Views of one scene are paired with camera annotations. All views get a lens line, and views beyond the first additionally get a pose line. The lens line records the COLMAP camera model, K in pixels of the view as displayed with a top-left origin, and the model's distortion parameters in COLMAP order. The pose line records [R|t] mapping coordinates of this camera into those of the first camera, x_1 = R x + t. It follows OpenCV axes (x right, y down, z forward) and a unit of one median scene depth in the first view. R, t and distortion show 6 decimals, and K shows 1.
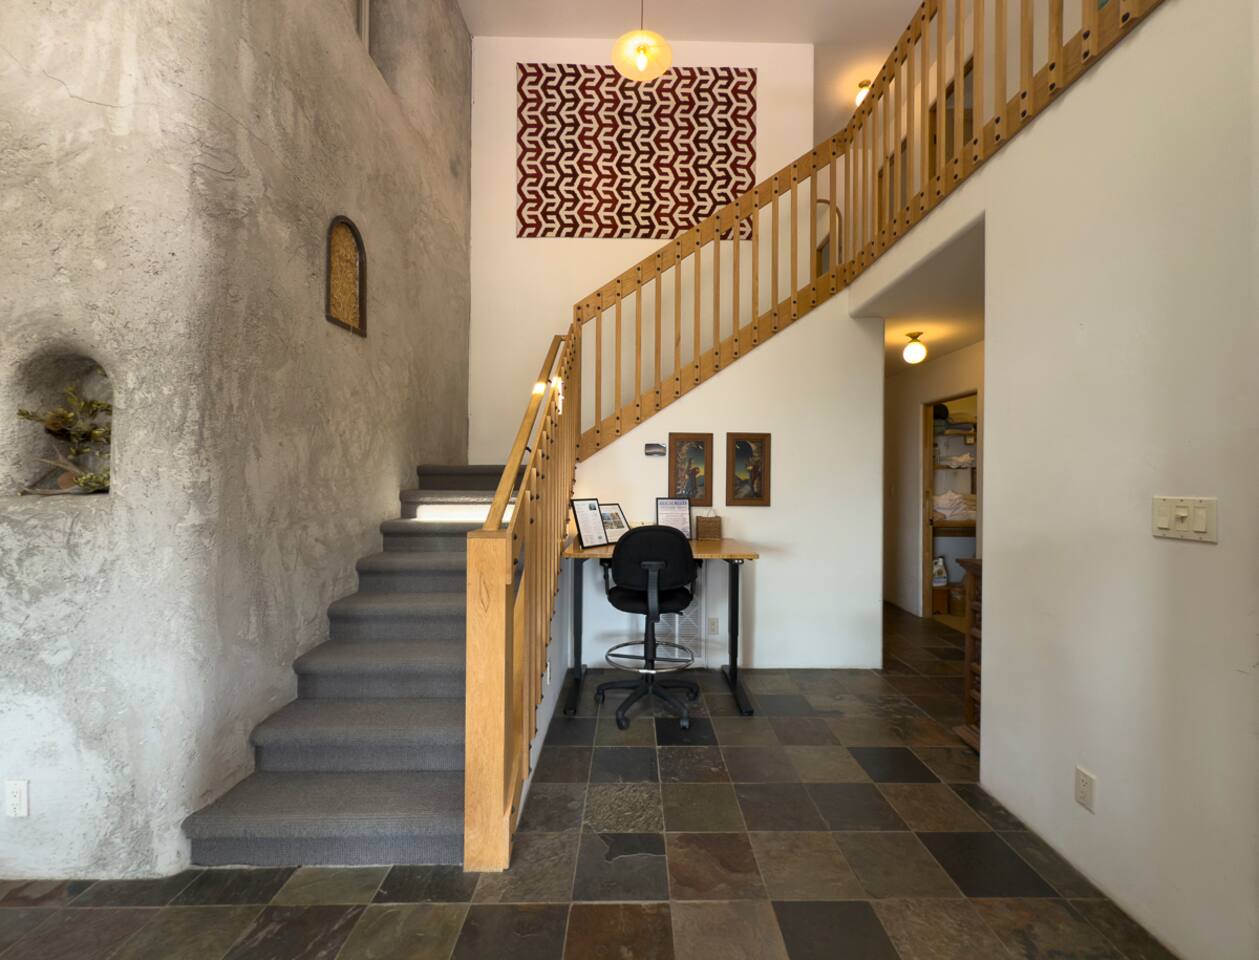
lens RADIAL K [[527.9, 0, 629.5], [0, 527.9, 480.0], [0, 0, 1]] dist [-0.000414, -0.000038]
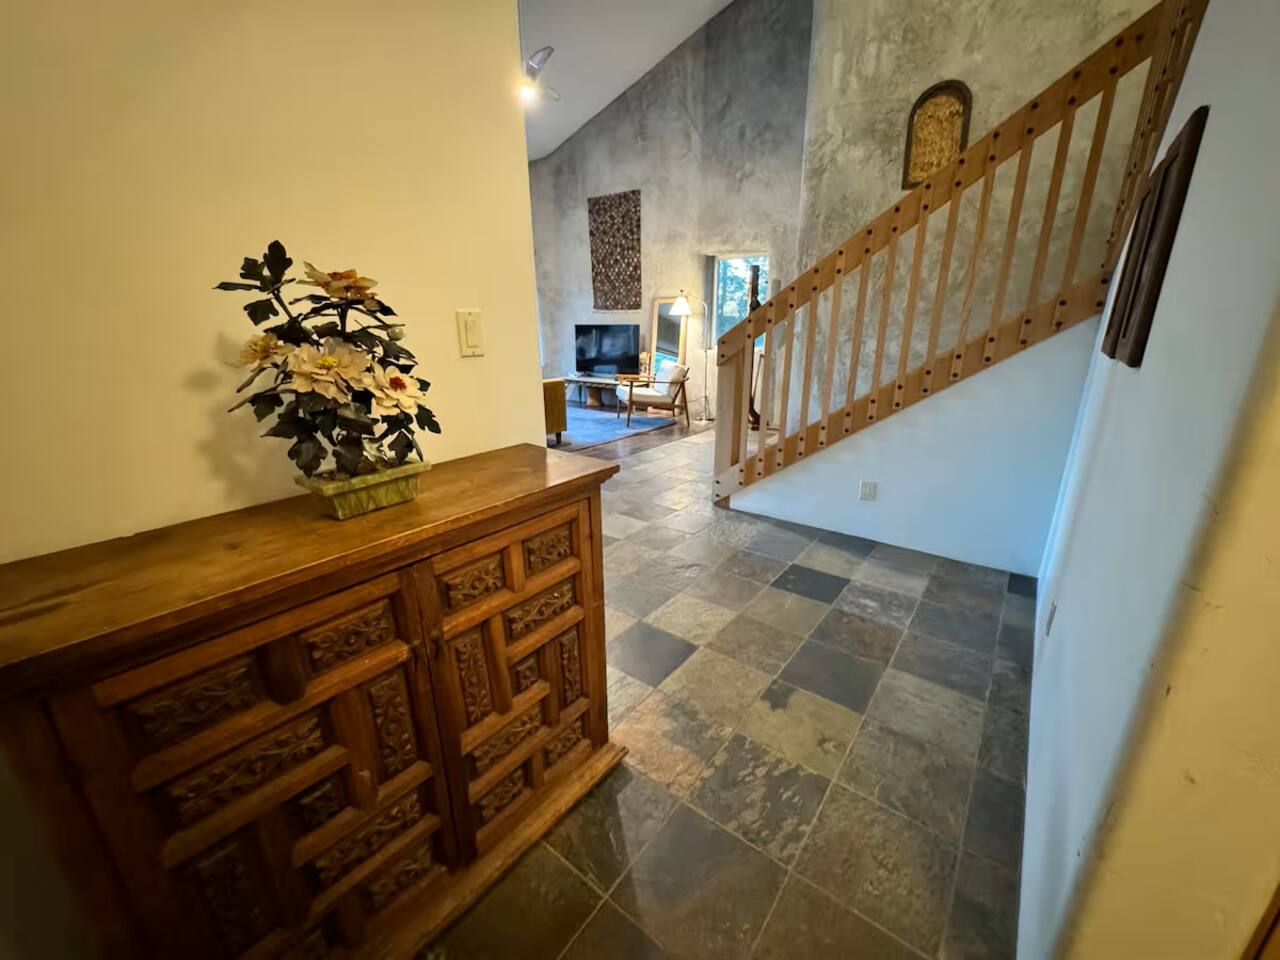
lens RADIAL K [[514.9, 0, 643.3], [0, 514.9, 481.5], [0, 0, 1]] dist [-0.000803, -0.000055]
pose [[-0.619183, 0.228100, -0.751387, 1.280976], [0.001772, 0.957284, 0.289144, 0.046880], [0.785244, 0.177701, -0.593139, 1.740063]]
